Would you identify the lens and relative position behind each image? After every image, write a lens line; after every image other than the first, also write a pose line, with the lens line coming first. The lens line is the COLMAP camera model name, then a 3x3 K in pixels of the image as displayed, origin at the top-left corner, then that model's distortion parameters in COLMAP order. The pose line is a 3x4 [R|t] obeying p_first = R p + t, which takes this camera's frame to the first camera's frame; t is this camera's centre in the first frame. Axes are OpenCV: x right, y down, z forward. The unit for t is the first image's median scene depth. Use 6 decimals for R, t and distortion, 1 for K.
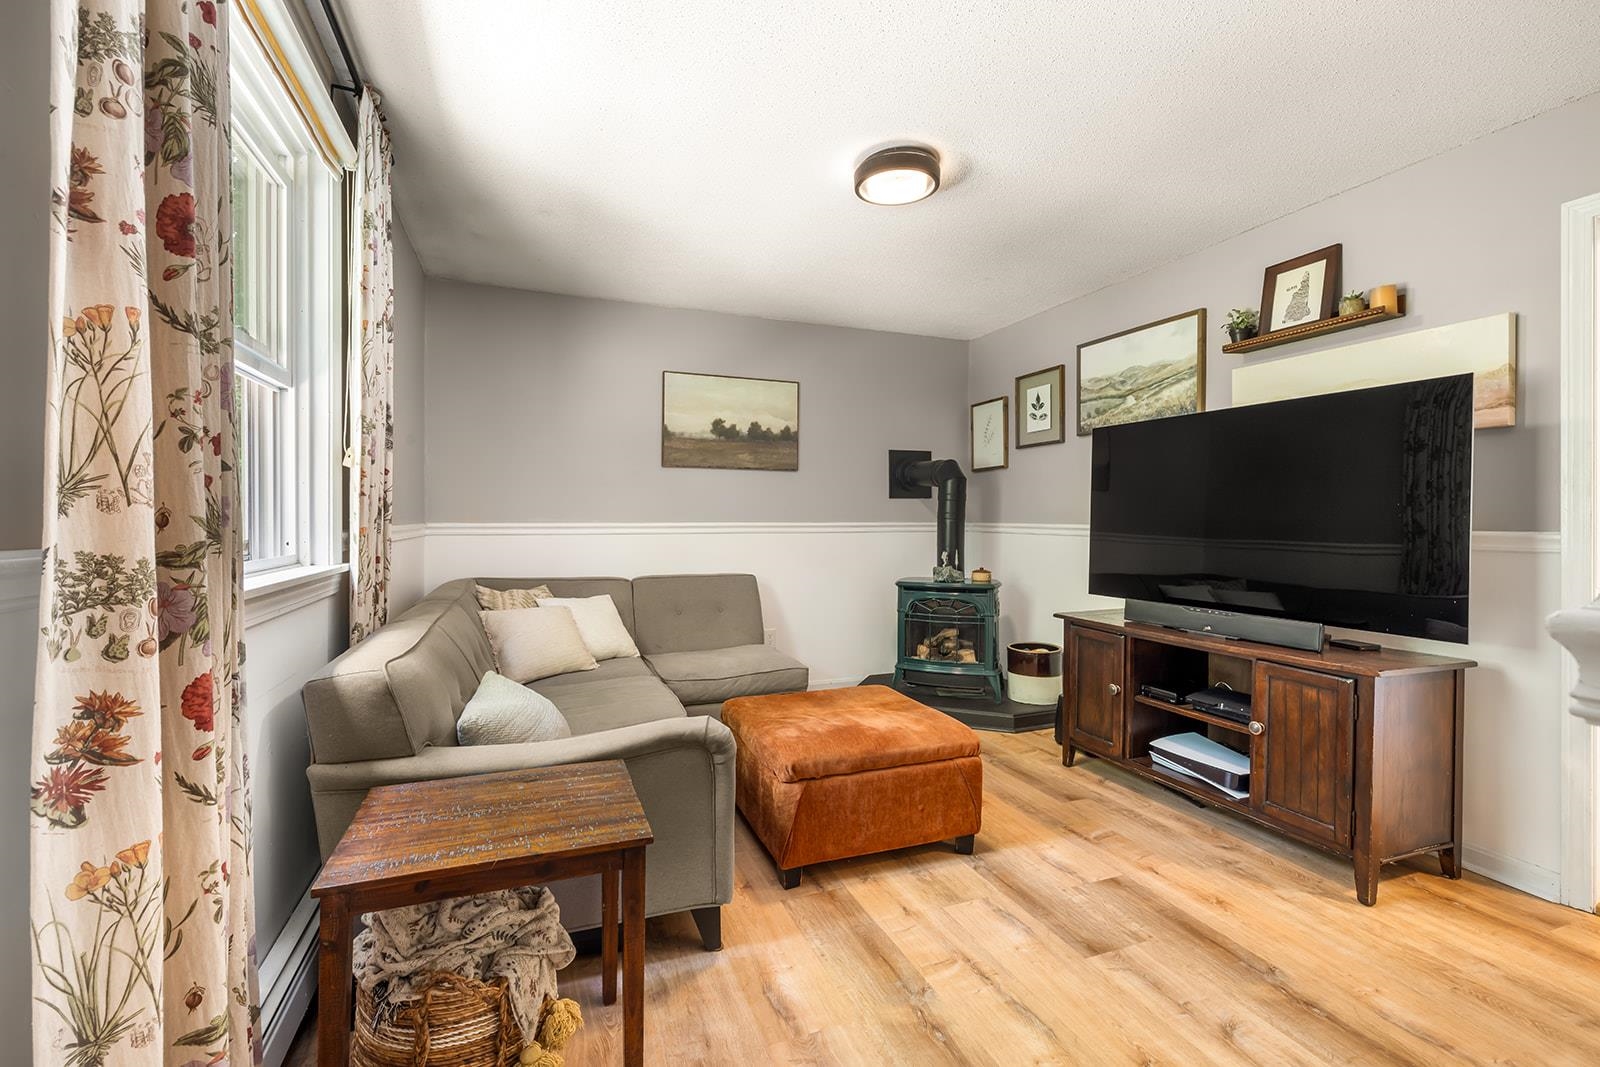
lens RADIAL K [[675.7, 0, 794.4], [0, 675.7, 517.6], [0, 0, 1]] dist [0.002611, 0.000279]
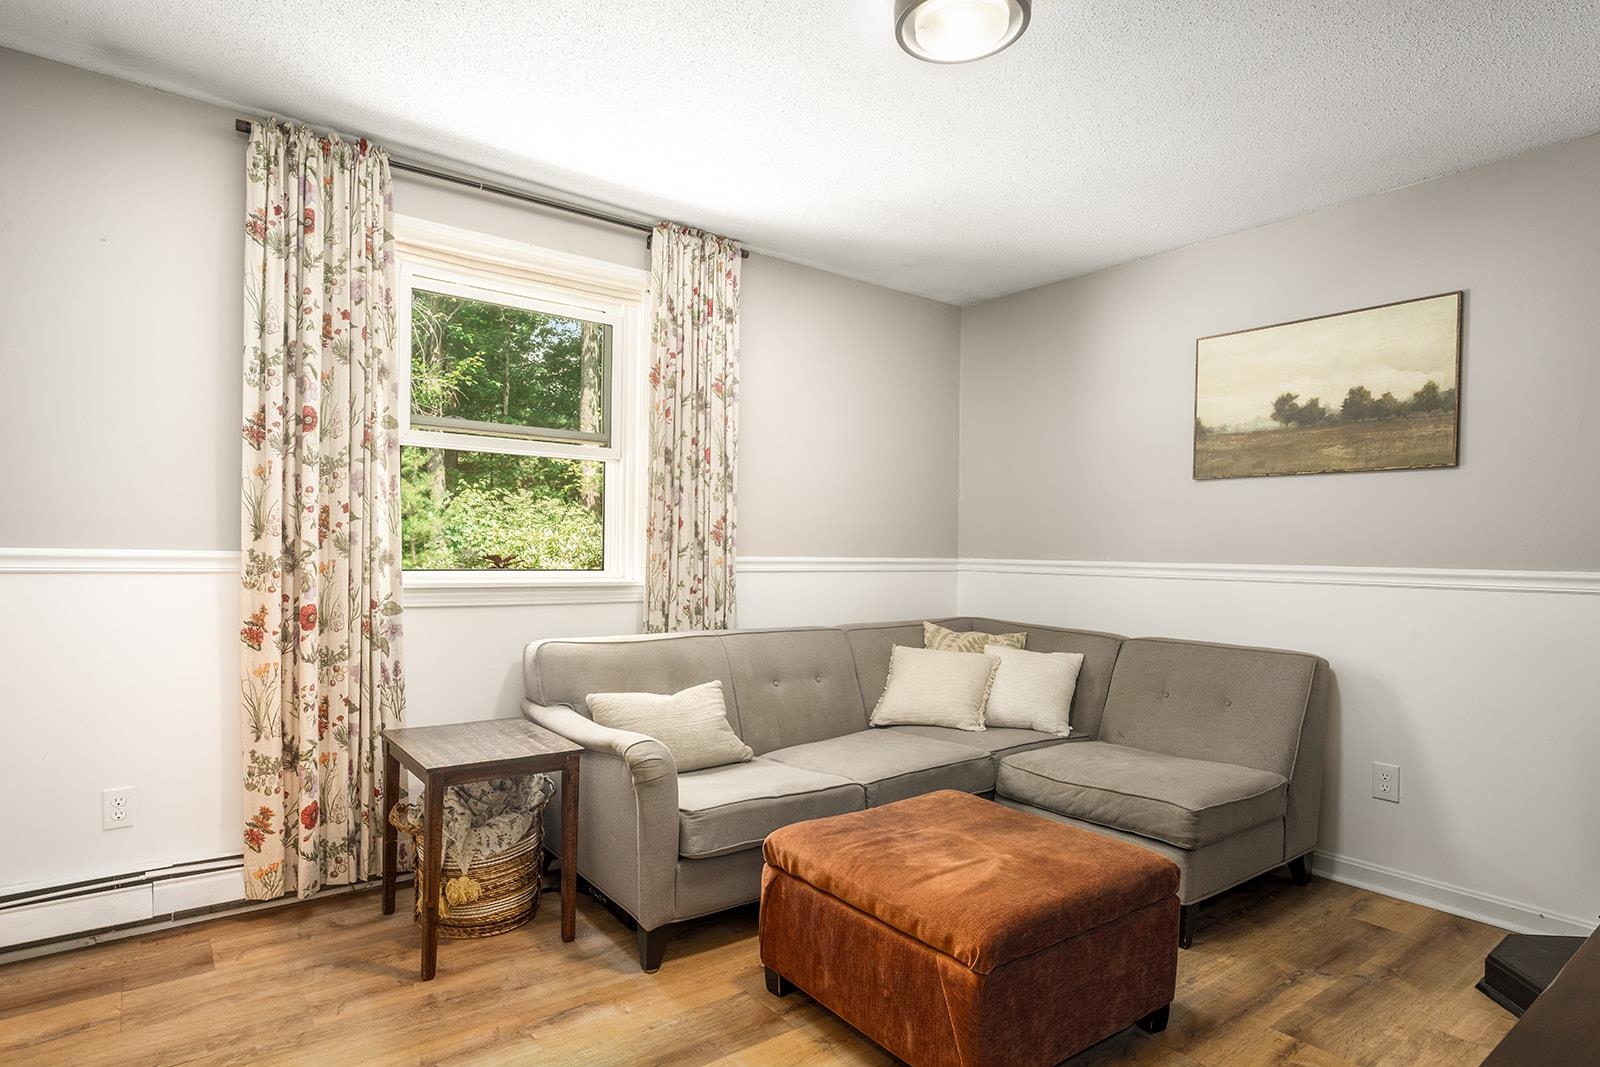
lens RADIAL K [[869.3, 0, 798.7], [0, 869.3, 550.6], [0, 0, 1]] dist [0.002053, 0.000478]
pose [[0.281524, 0.002611, -0.959551, 0.521793], [-0.016364, 0.999864, -0.002081, 0.003330], [0.959415, 0.016288, 0.281528, 0.366033]]
